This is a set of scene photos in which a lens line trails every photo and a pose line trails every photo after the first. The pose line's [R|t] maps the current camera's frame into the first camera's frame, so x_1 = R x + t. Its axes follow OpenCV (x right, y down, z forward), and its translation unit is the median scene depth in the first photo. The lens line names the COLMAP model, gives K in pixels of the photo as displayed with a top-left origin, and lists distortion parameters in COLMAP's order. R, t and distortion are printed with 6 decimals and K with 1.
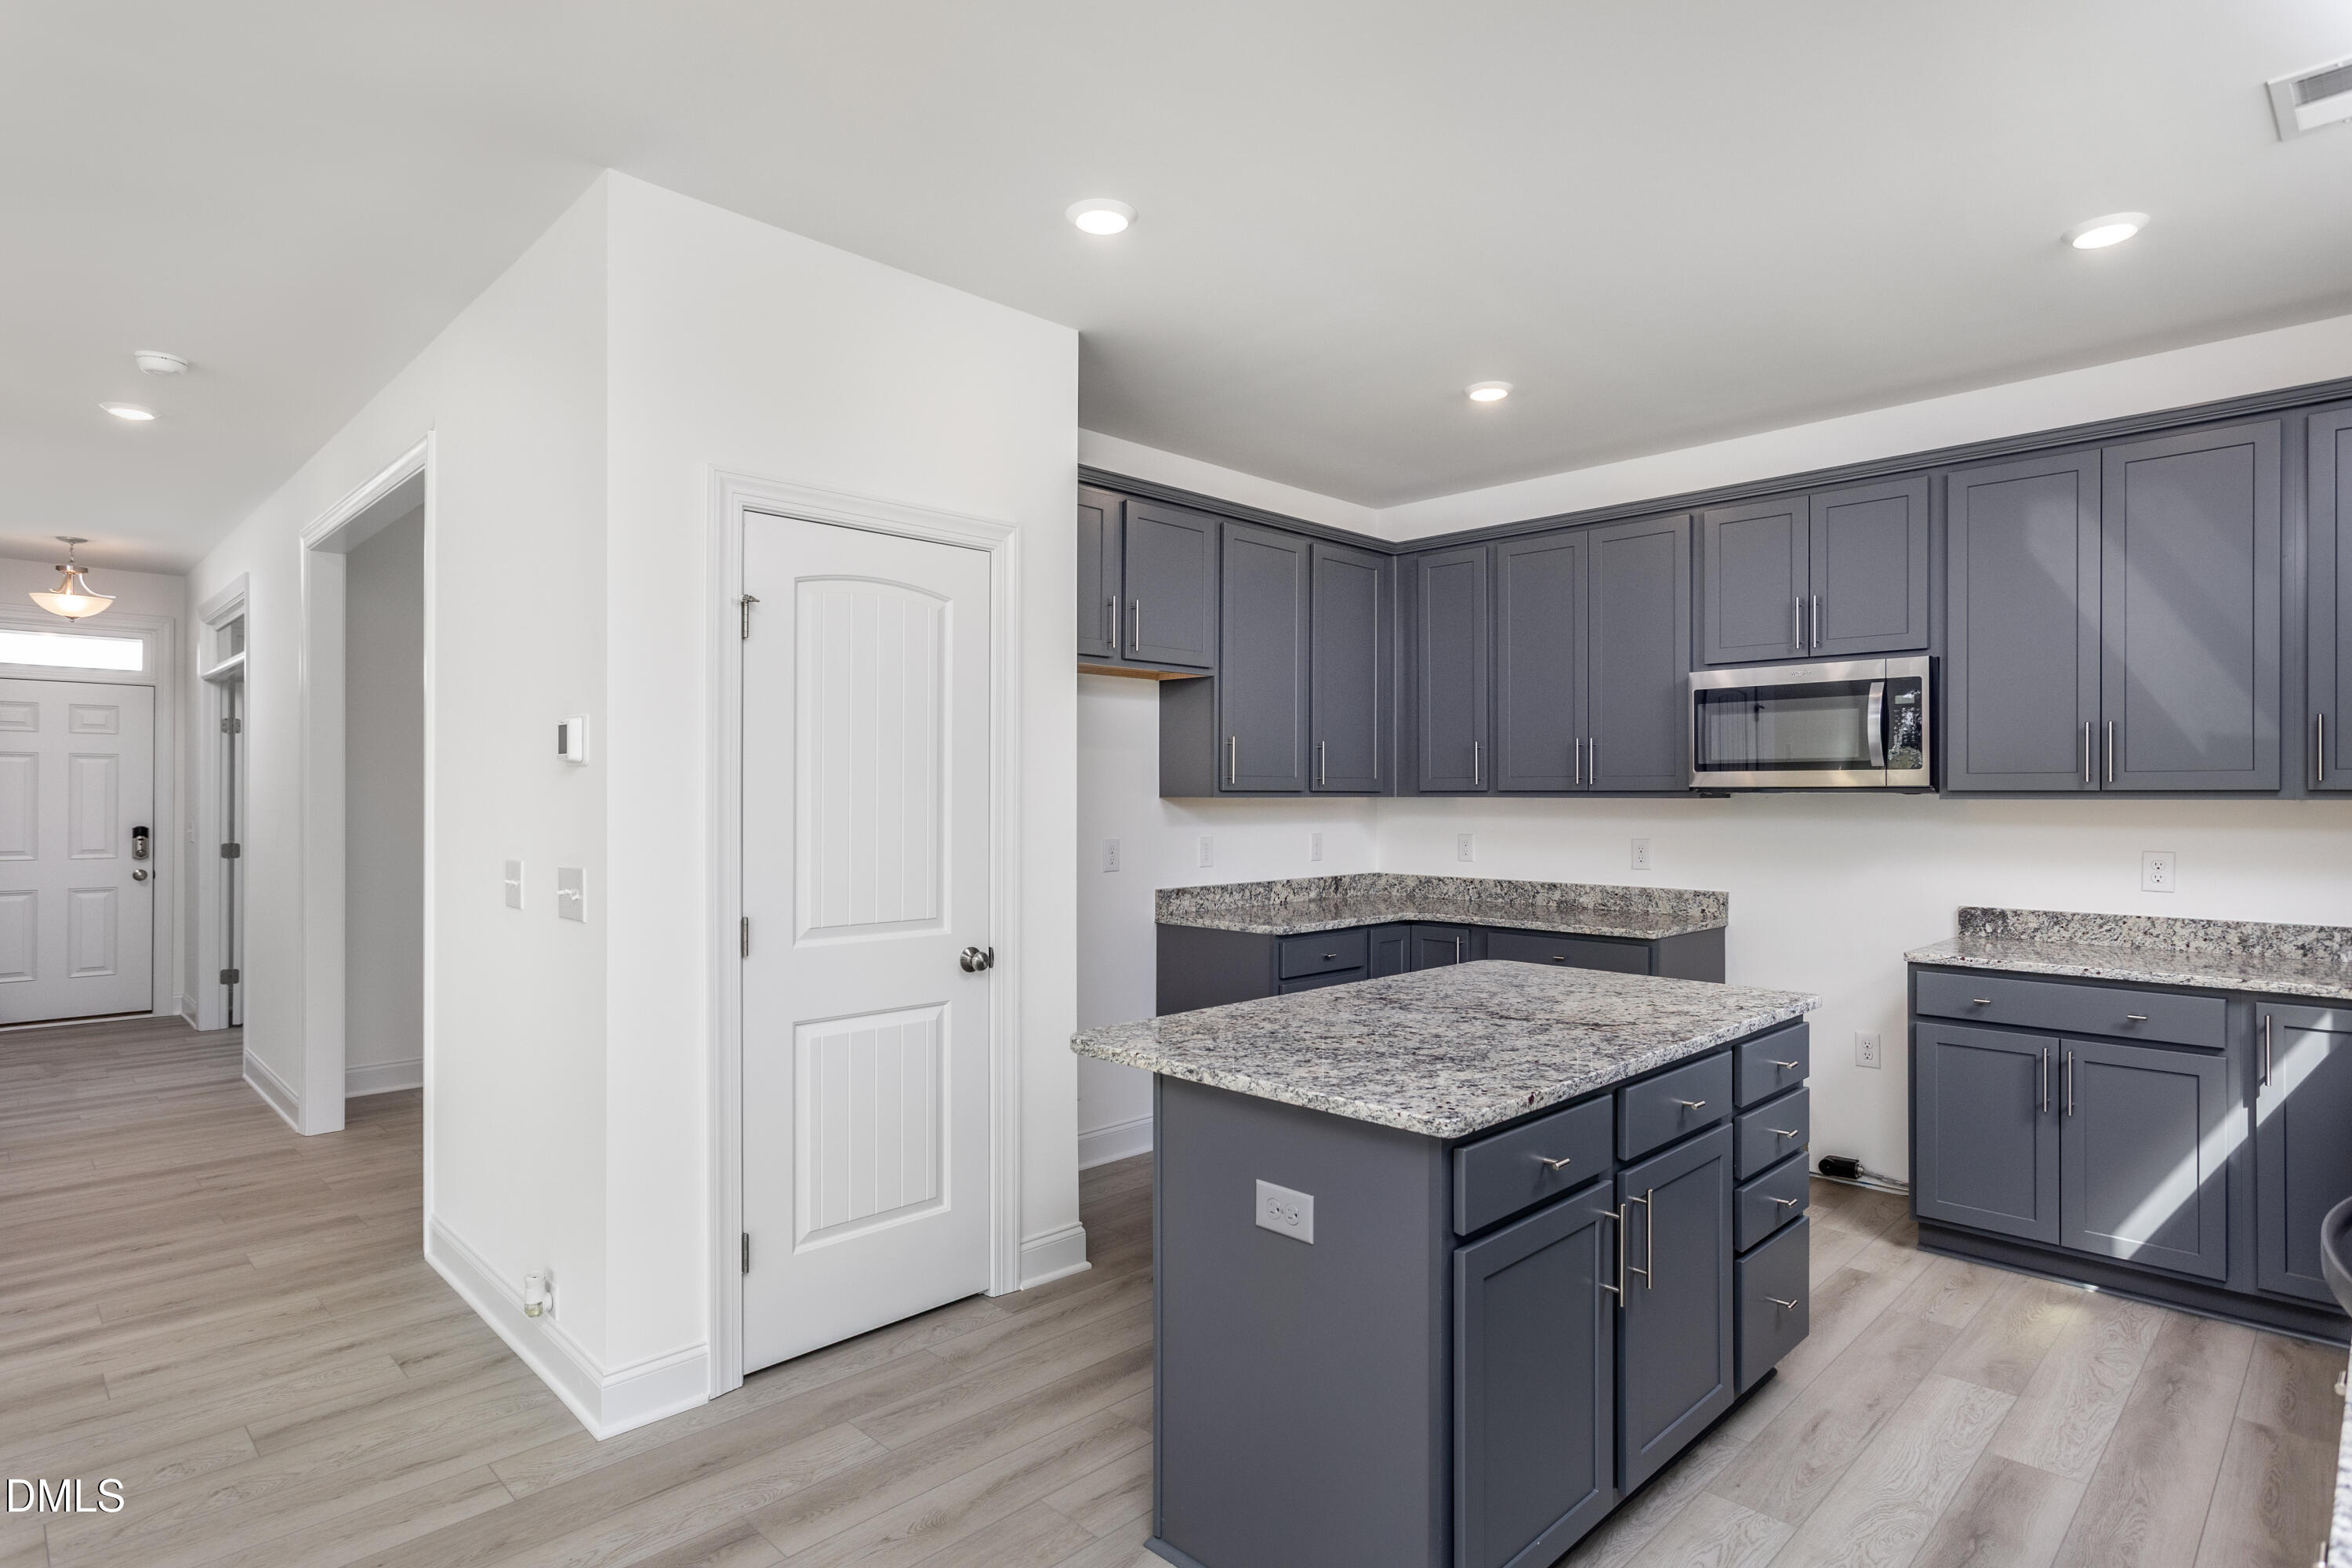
lens RADIAL K [[1201.5, 0, 1174.6], [0, 1201.5, 798.5], [0, 0, 1]] dist [-0.007111, 0.000761]
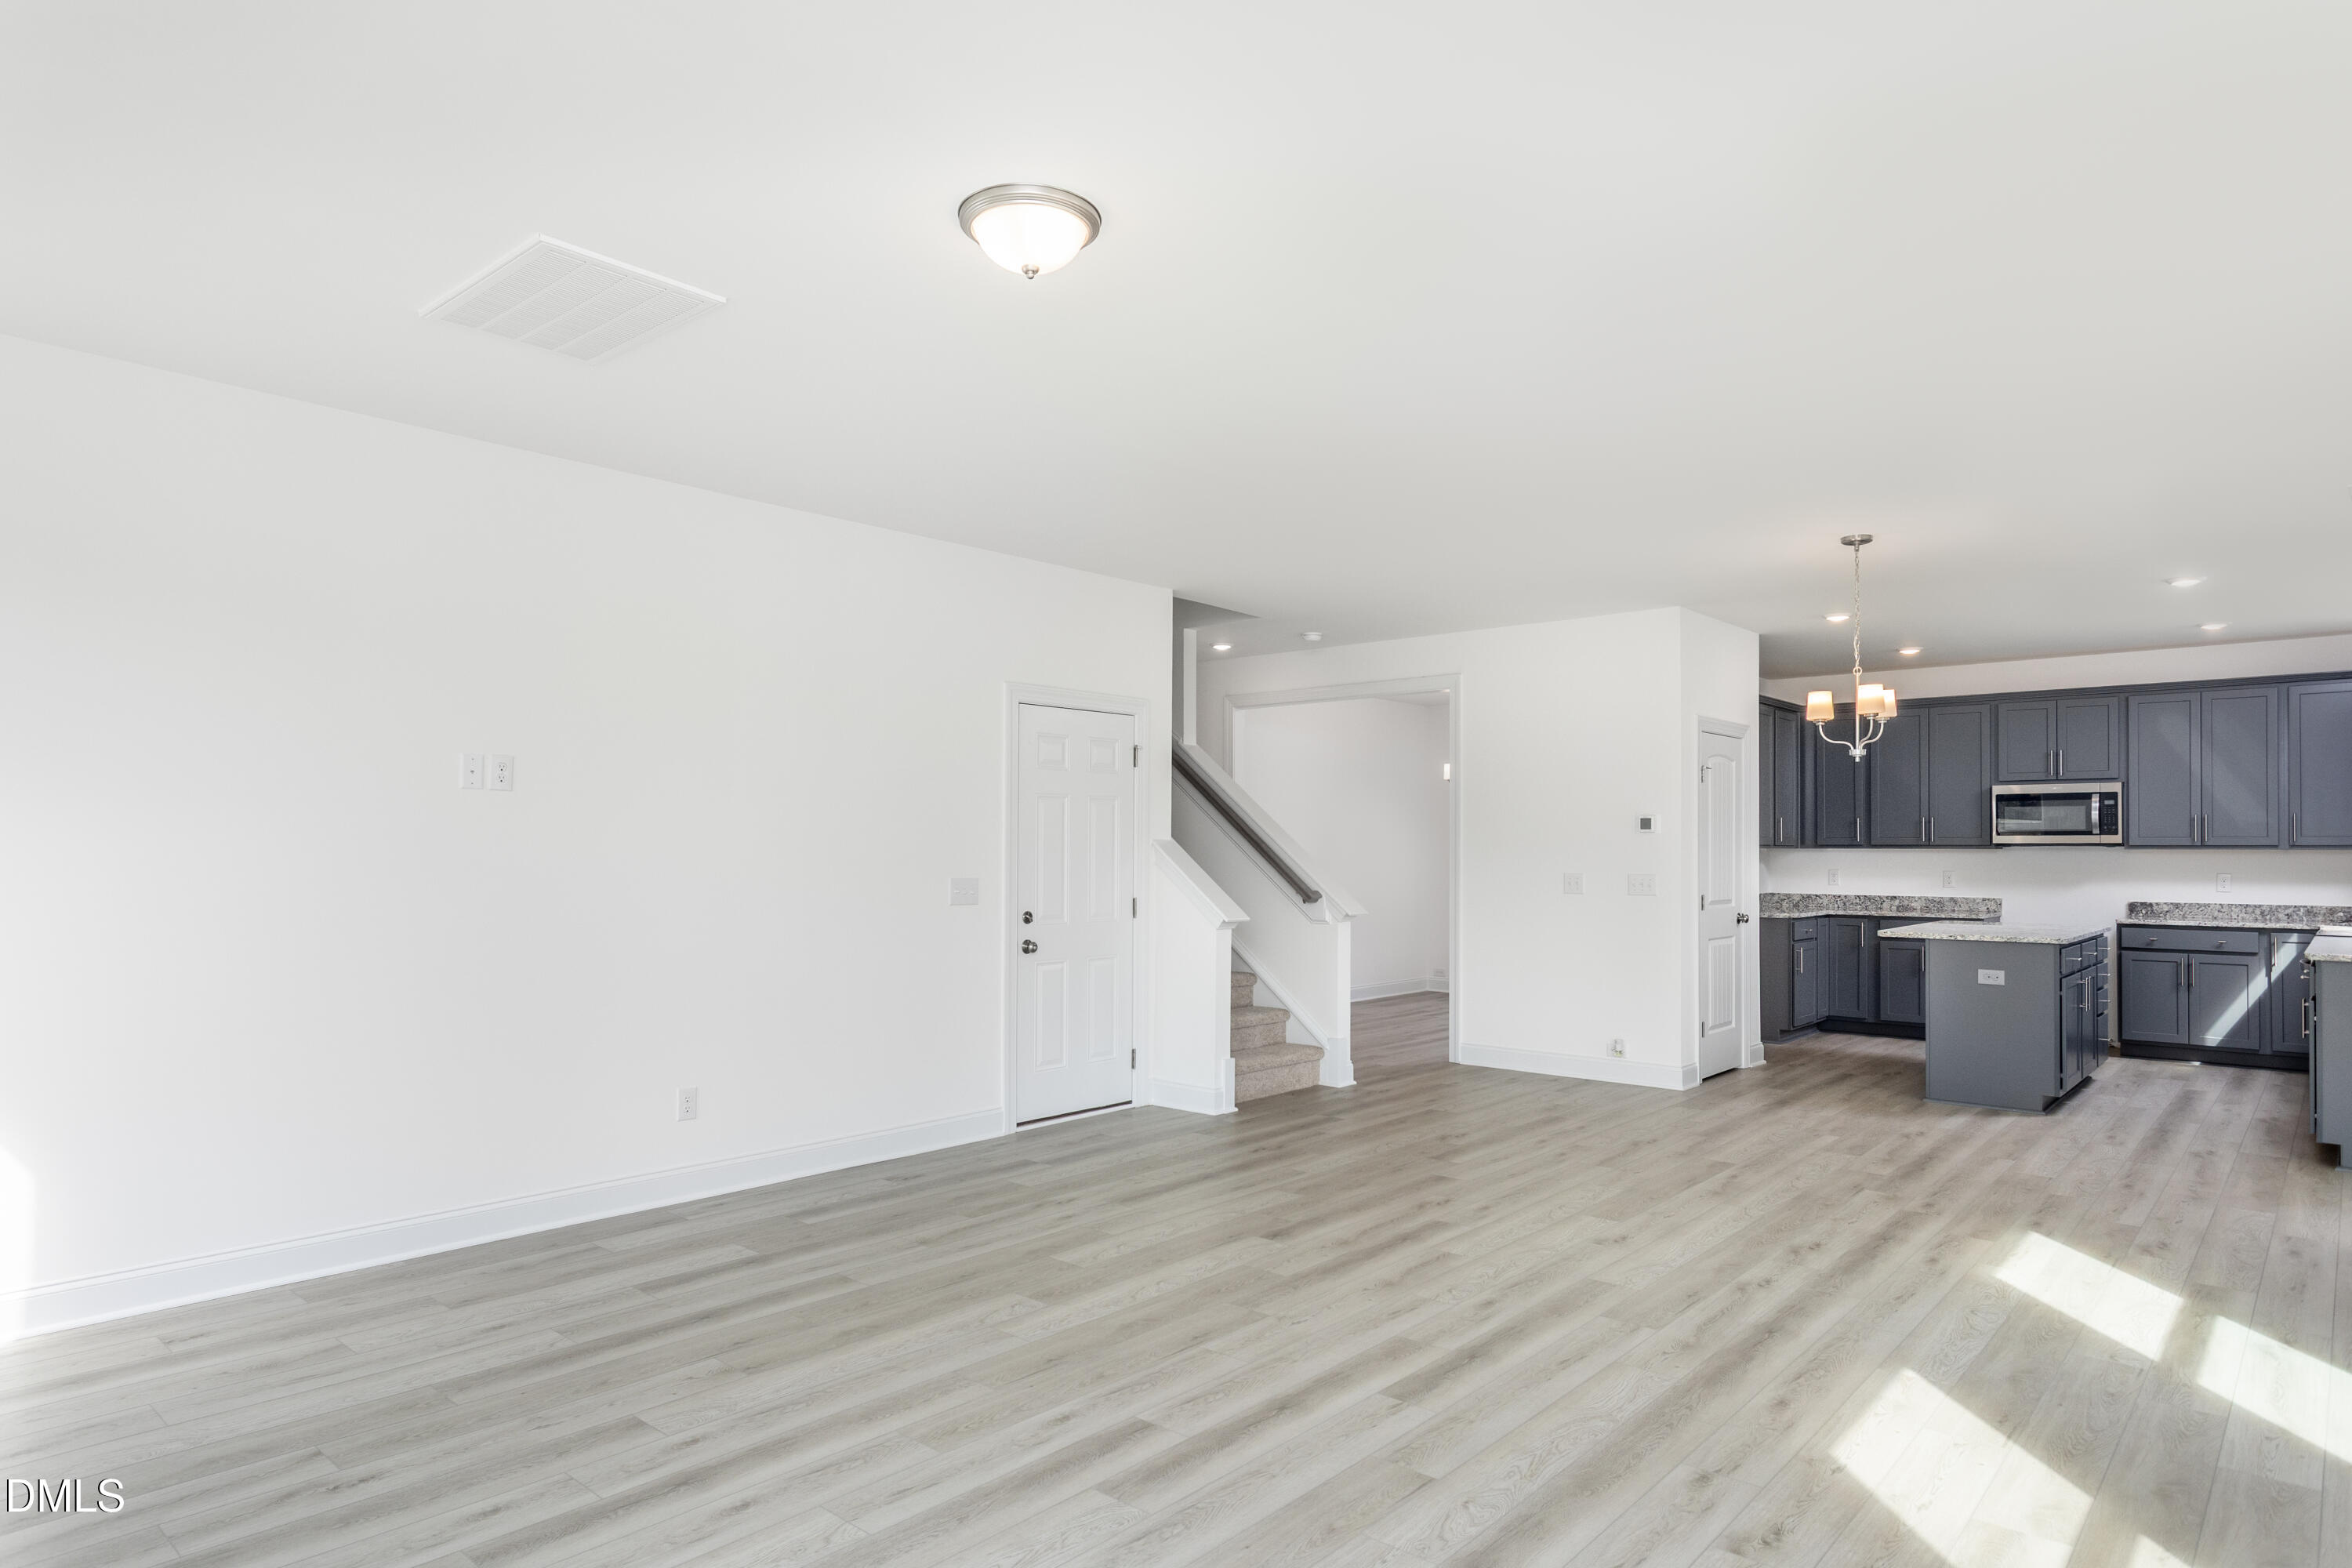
lens RADIAL K [[1315.7, 0, 1173.0], [0, 1315.7, 838.0], [0, 0, 1]] dist [-0.012016, -0.000809]
pose [[0.998115, 0.004263, 0.061226, -1.258701], [-0.003529, 0.999921, -0.012090, 0.015194], [-0.061273, 0.011851, 0.998051, -1.280106]]
